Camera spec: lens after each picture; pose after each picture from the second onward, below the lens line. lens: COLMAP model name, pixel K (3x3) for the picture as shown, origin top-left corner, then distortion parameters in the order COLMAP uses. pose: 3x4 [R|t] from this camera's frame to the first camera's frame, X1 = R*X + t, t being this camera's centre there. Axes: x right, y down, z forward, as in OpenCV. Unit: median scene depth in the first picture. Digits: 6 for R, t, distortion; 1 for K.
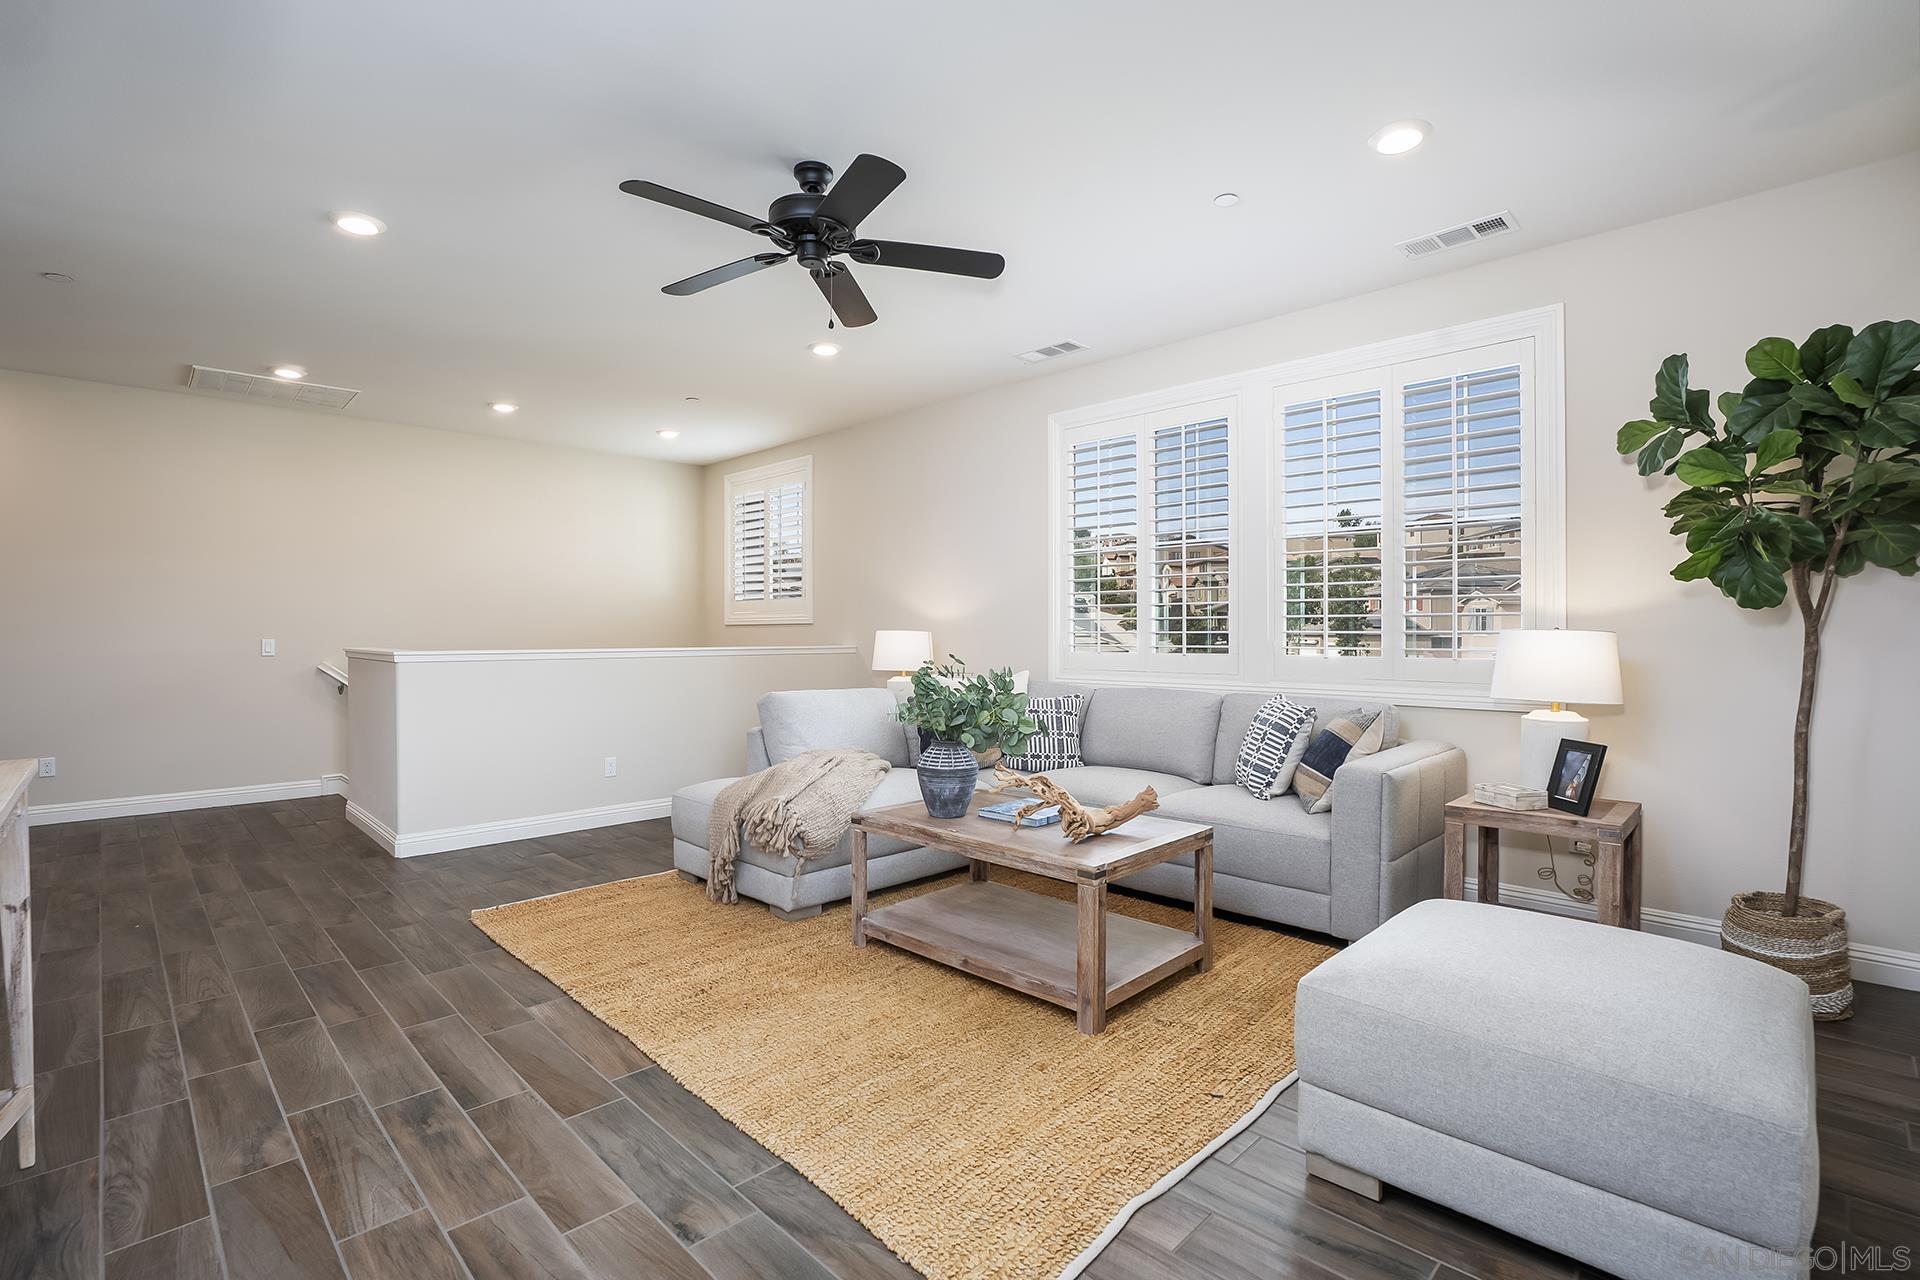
lens RADIAL K [[881.9, 0, 969.8], [0, 881.9, 636.7], [0, 0, 1]] dist [-0.016589, 0.000815]
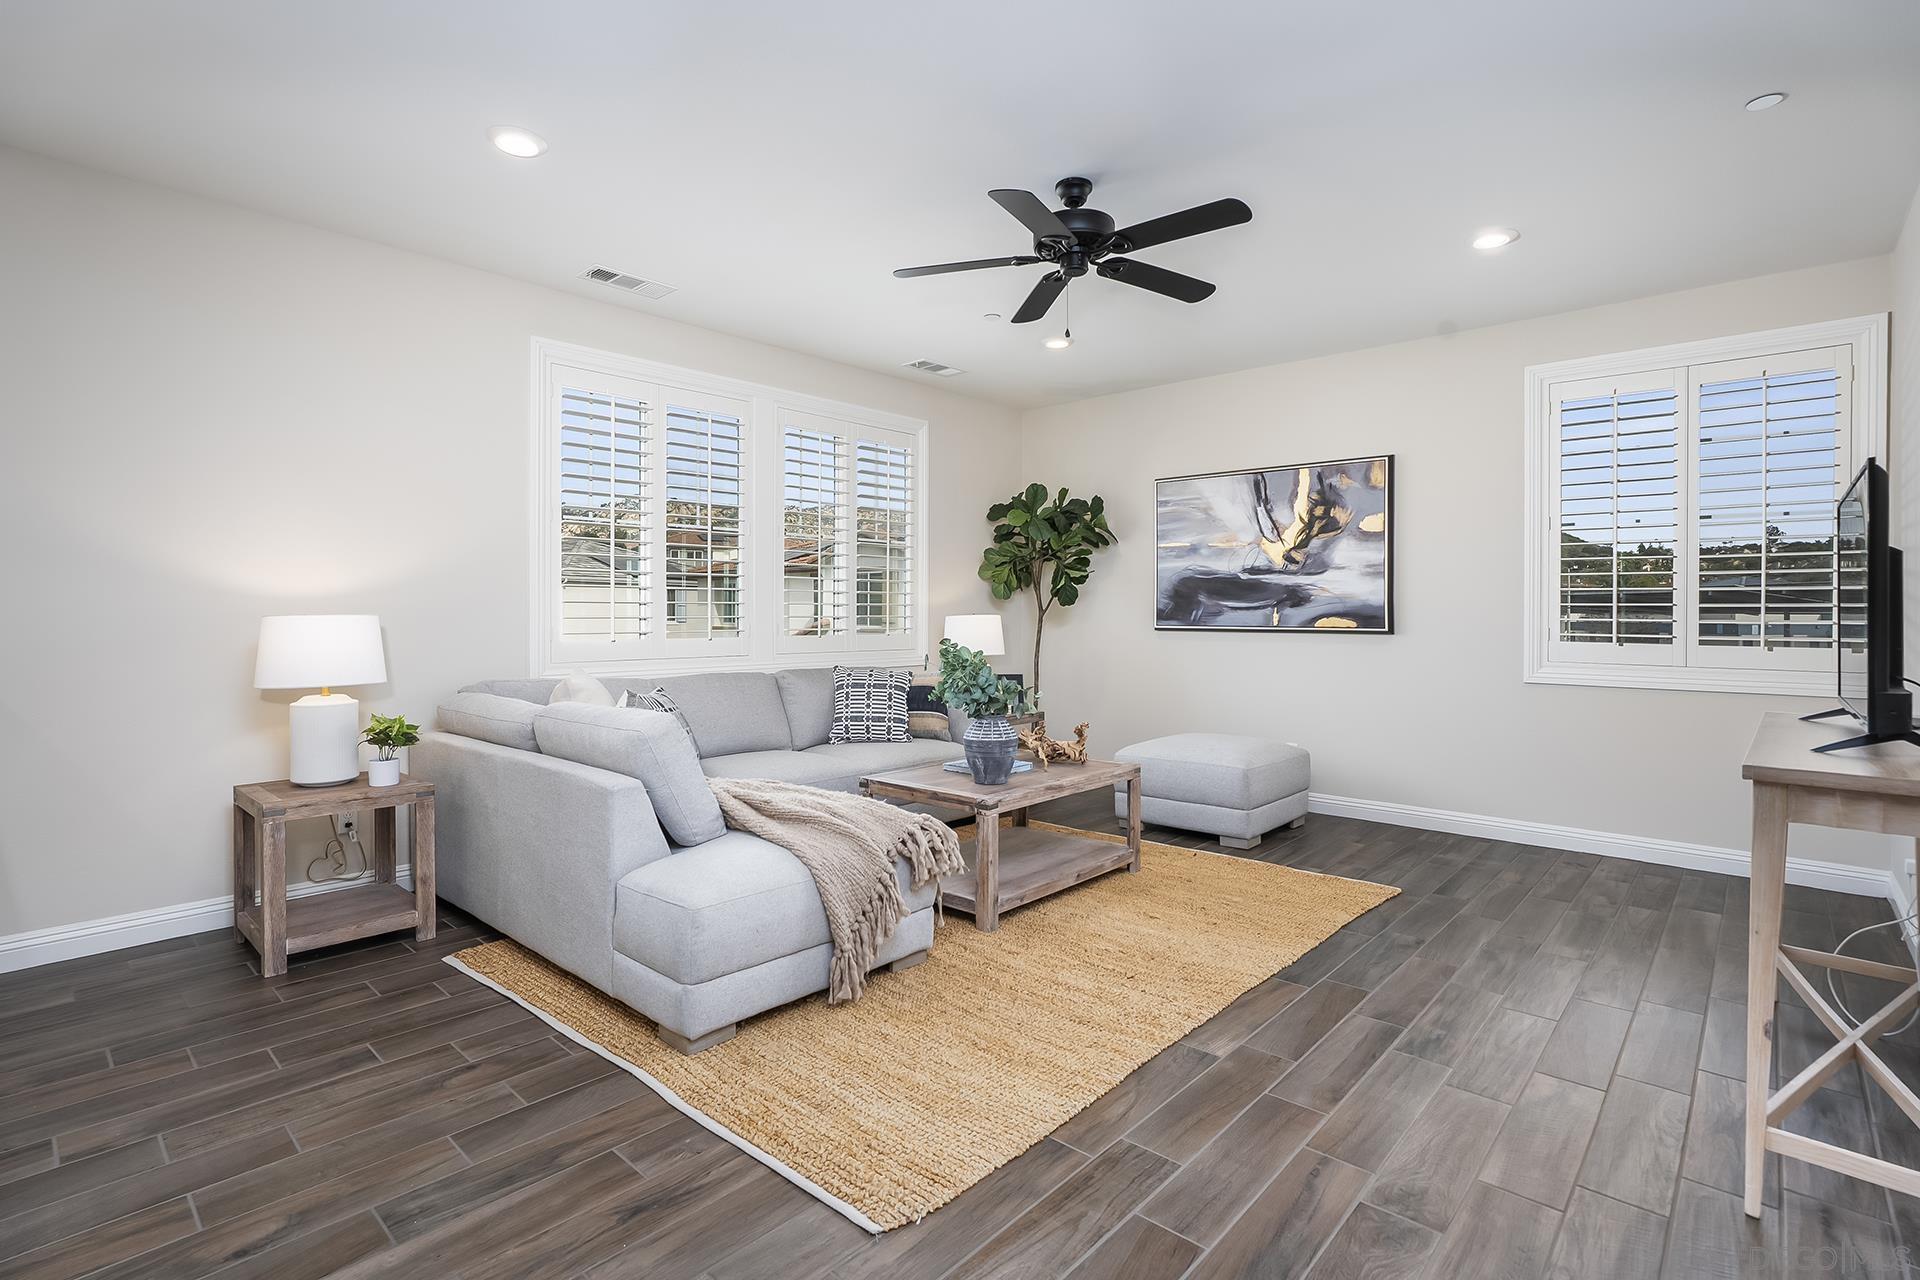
lens RADIAL K [[926.1, 0, 961.4], [0, 926.1, 615.4], [0, 0, 1]] dist [-0.001444, -0.000487]
pose [[-0.059928, 0.000283, 0.998203, -1.347297], [0.000289, 1.000000, -0.000267, -0.006941], [-0.998203, 0.000273, -0.059928, 1.263273]]
